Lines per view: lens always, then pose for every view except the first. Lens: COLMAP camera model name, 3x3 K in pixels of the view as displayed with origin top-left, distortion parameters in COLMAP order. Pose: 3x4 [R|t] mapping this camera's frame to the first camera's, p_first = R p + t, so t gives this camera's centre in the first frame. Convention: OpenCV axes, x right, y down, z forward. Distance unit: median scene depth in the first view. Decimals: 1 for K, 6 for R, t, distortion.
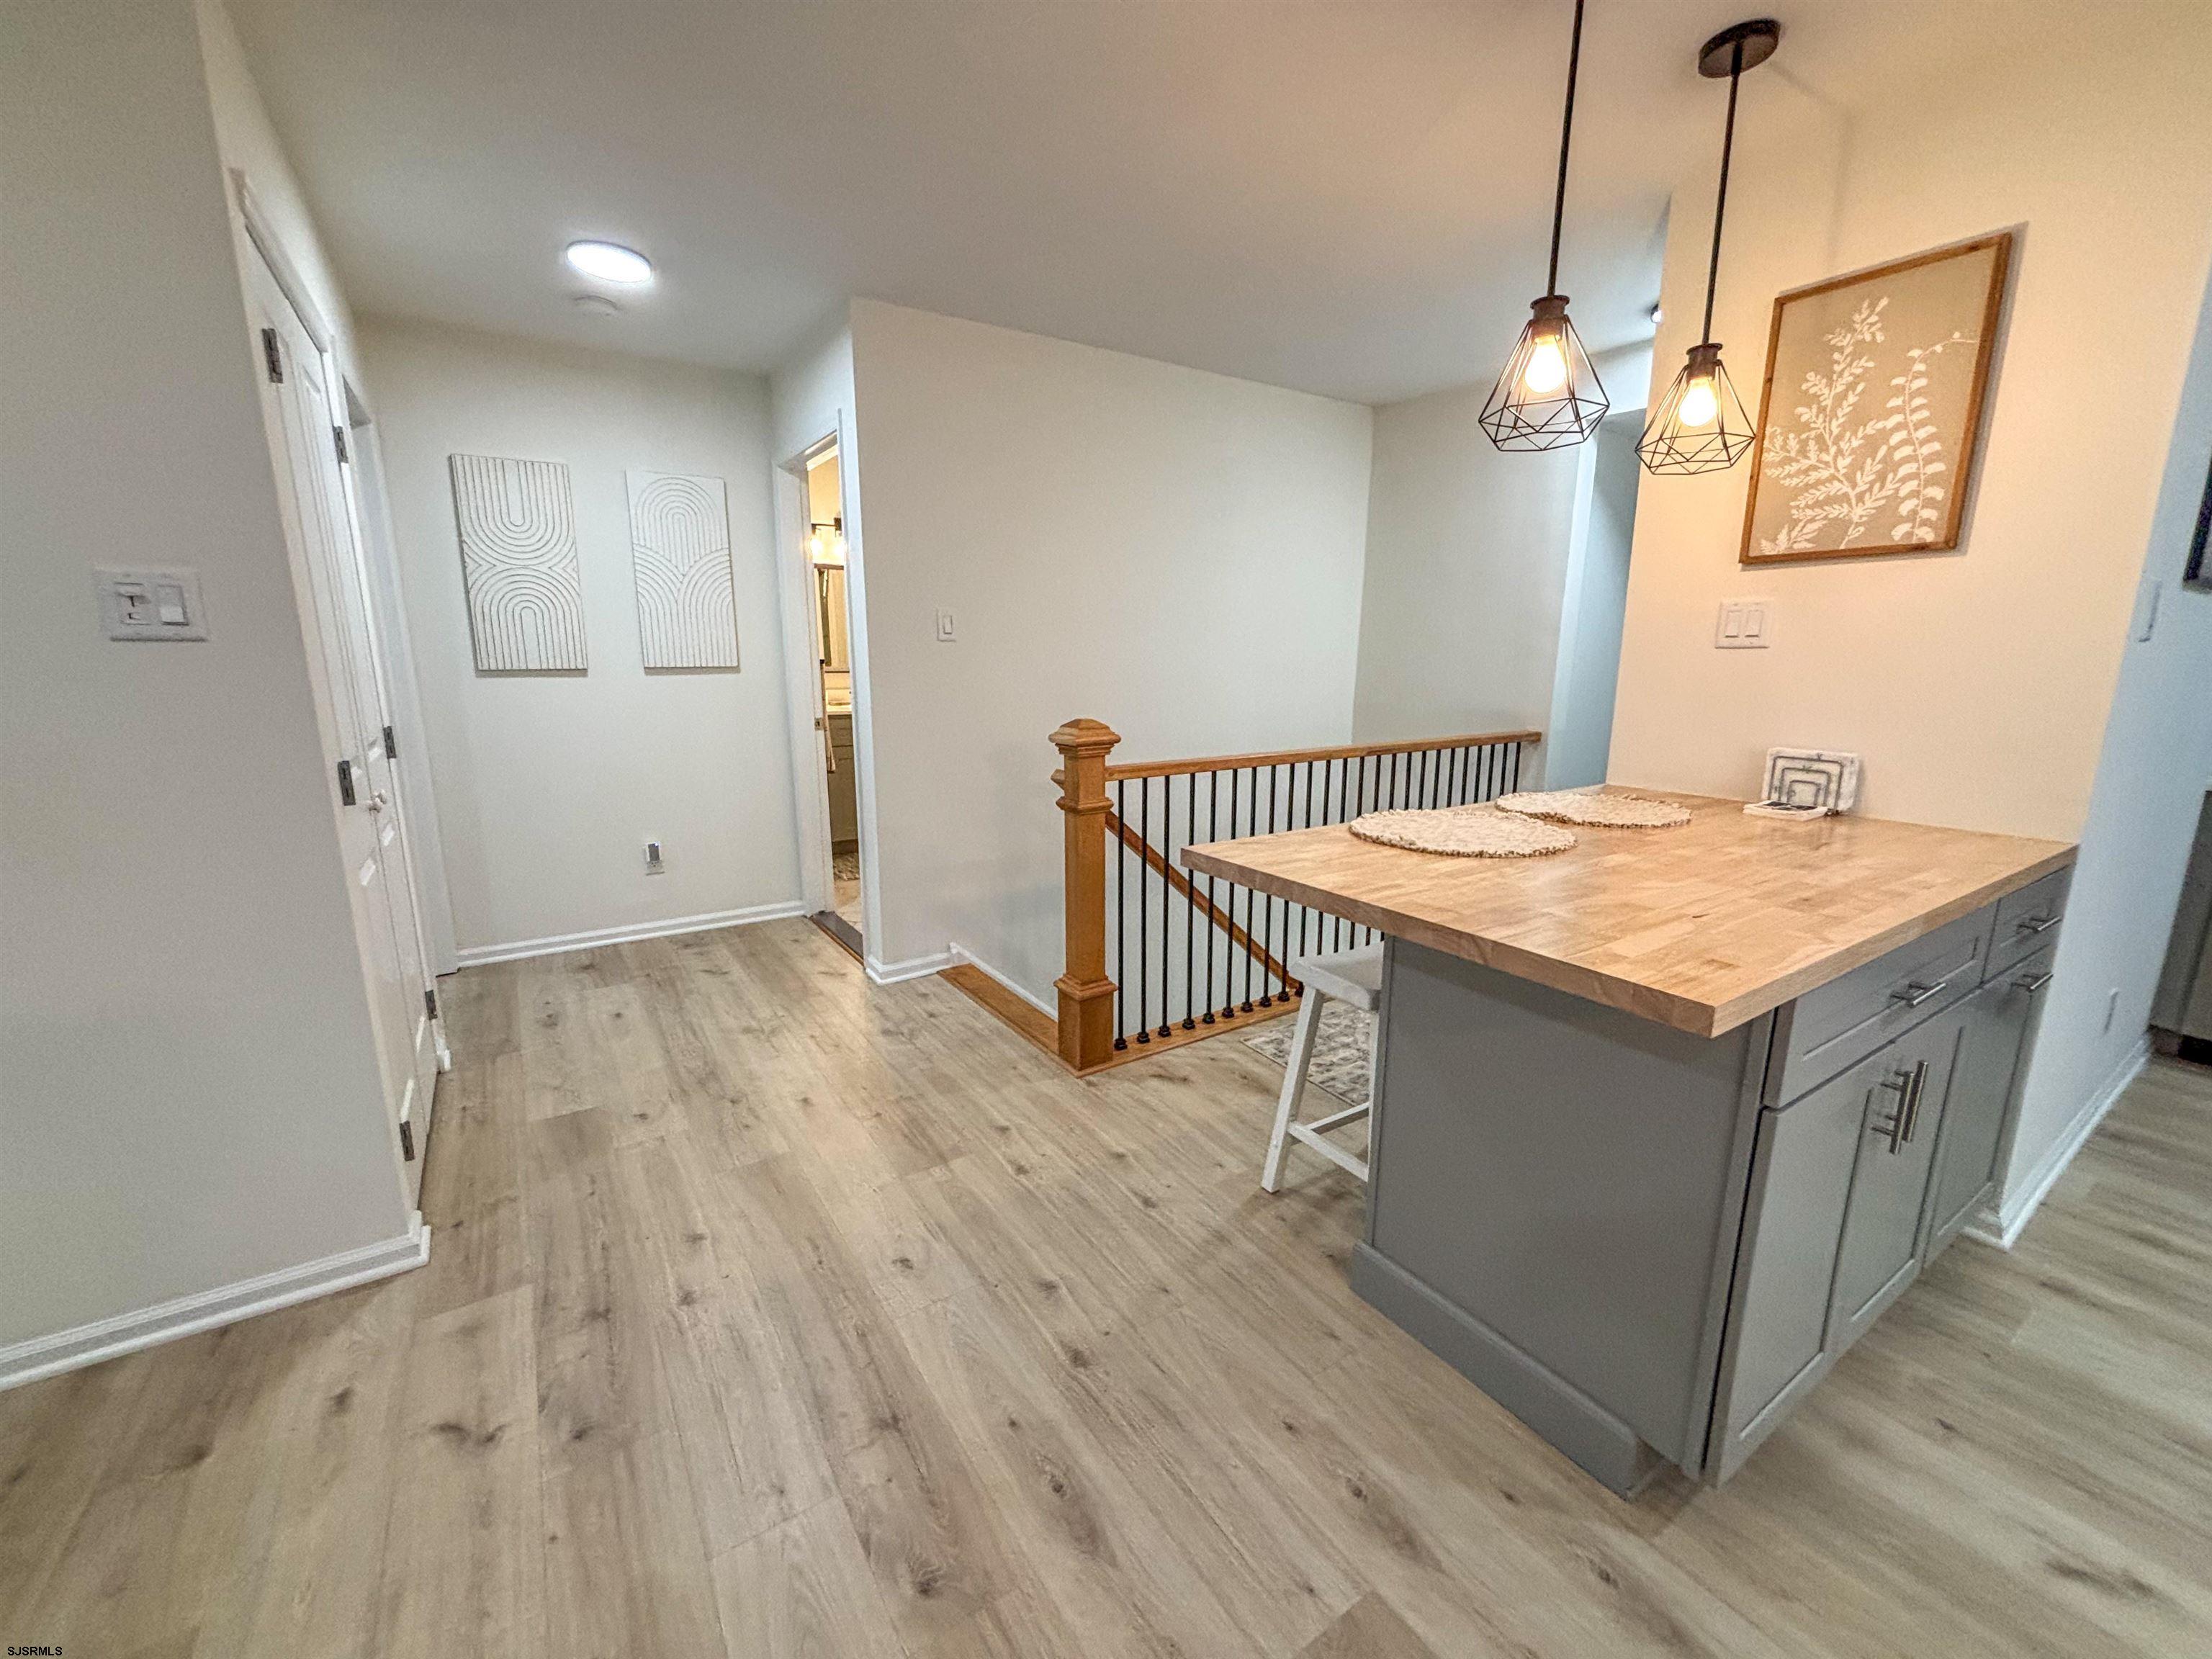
lens RADIAL K [[889.2, 0, 1100.0], [0, 889.2, 829.7], [0, 0, 1]] dist [0.000211, -0.000399]
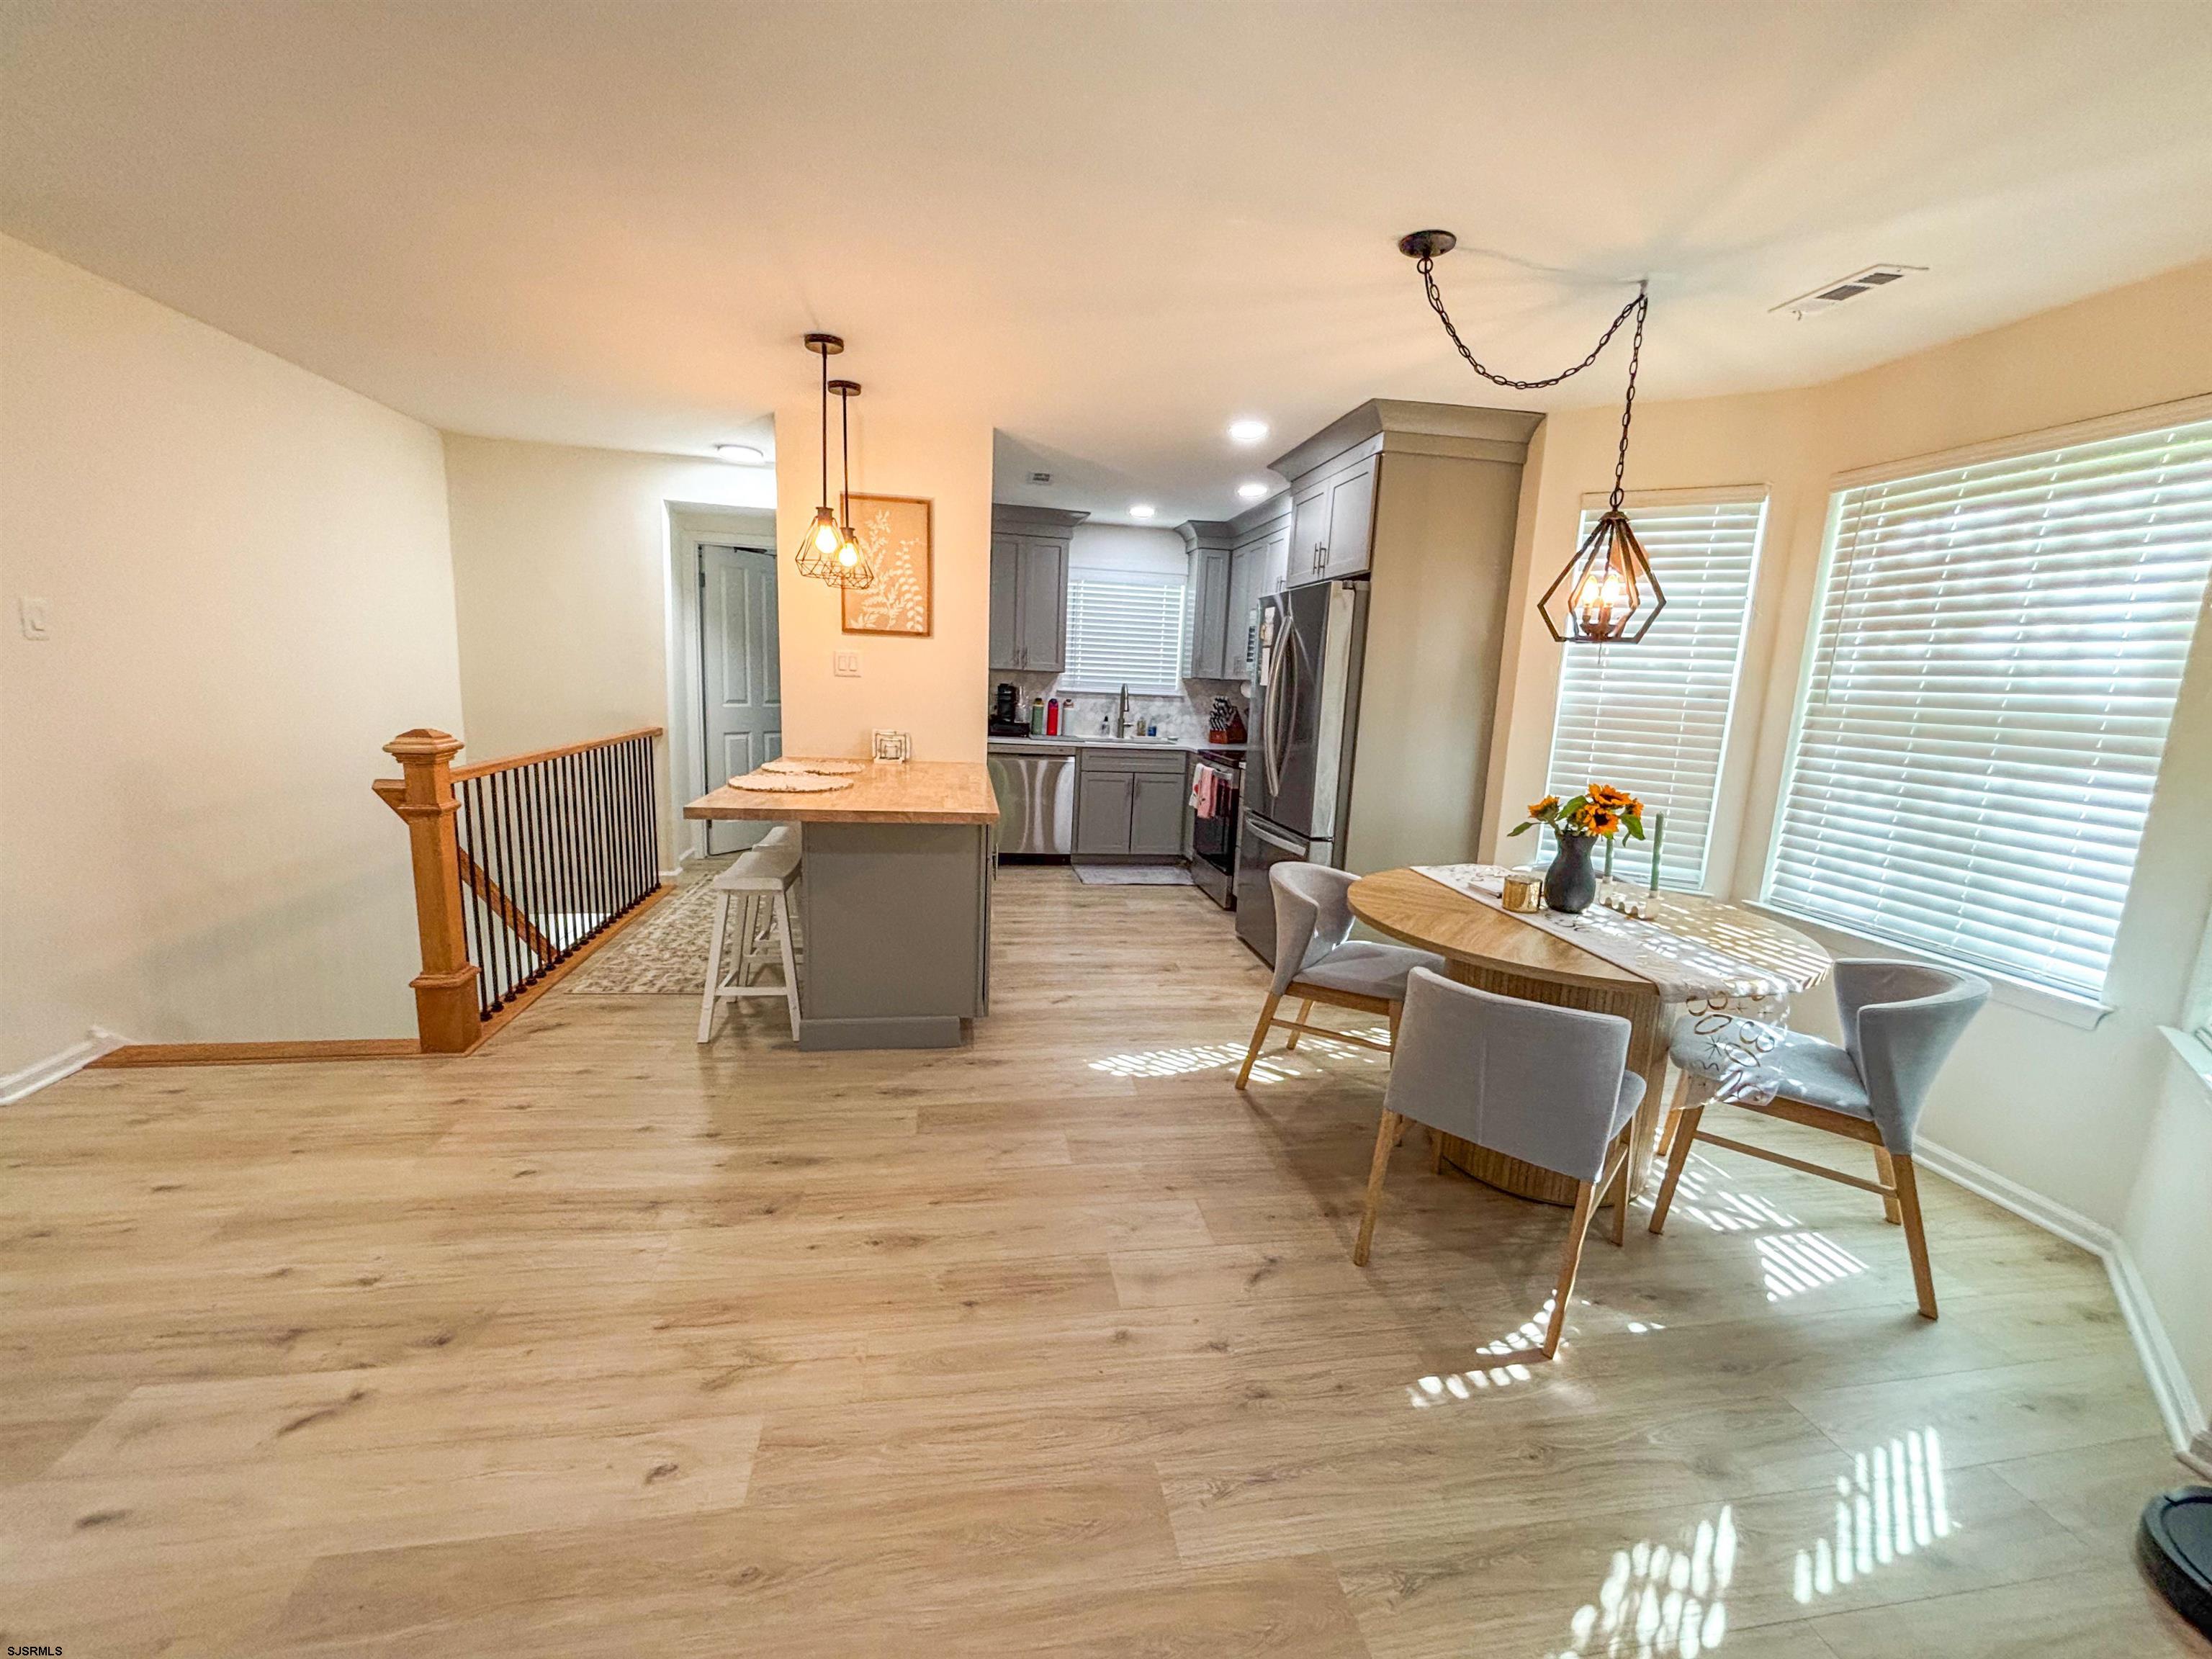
lens RADIAL K [[889.2, 0, 1110.1], [0, 889.2, 830.5], [0, 0, 1]] dist [0.000211, -0.000399]
pose [[0.396180, -0.141942, 0.907135, -0.865840], [0.140287, 0.985736, 0.092972, 0.018814], [-0.907392, 0.090426, 0.410442, -0.252446]]
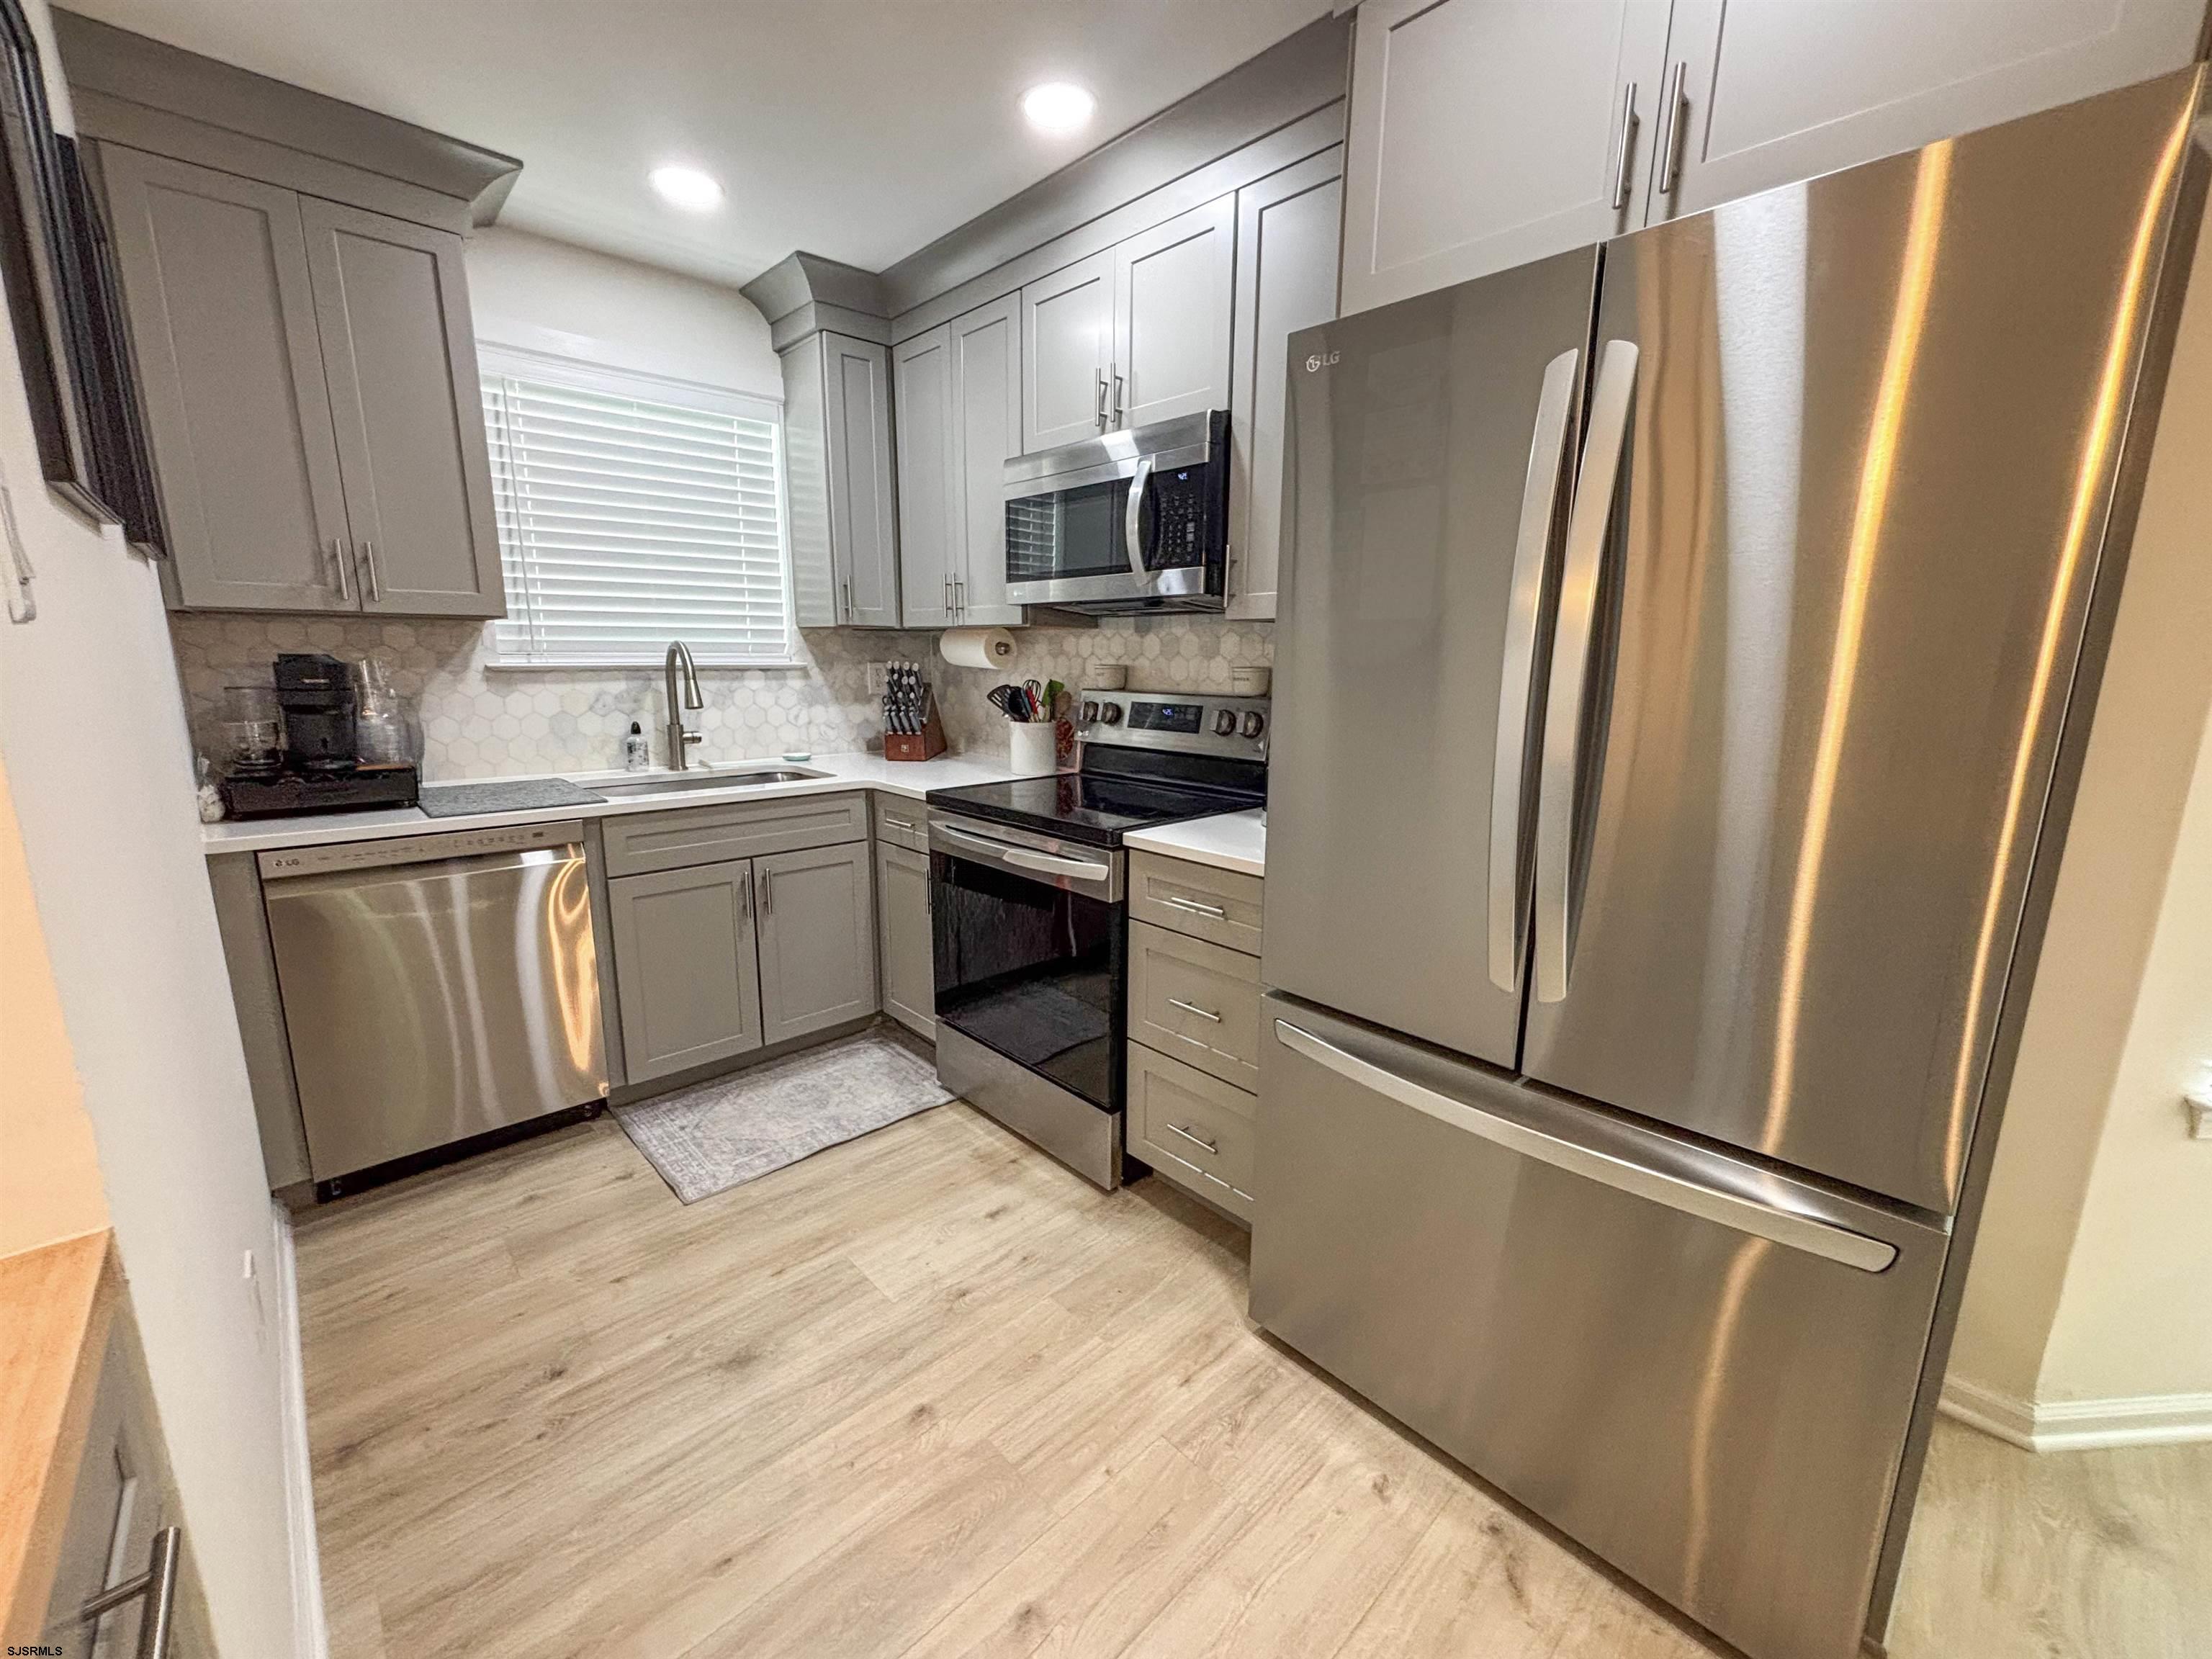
lens RADIAL K [[889.2, 0, 1110.9], [0, 889.2, 831.1], [0, 0, 1]] dist [0.000211, -0.000399]
pose [[-0.174856, -0.199441, 0.964183, 0.646321], [0.187658, 0.954568, 0.231485, -0.112374], [-0.966545, 0.221413, -0.129485, 0.560762]]
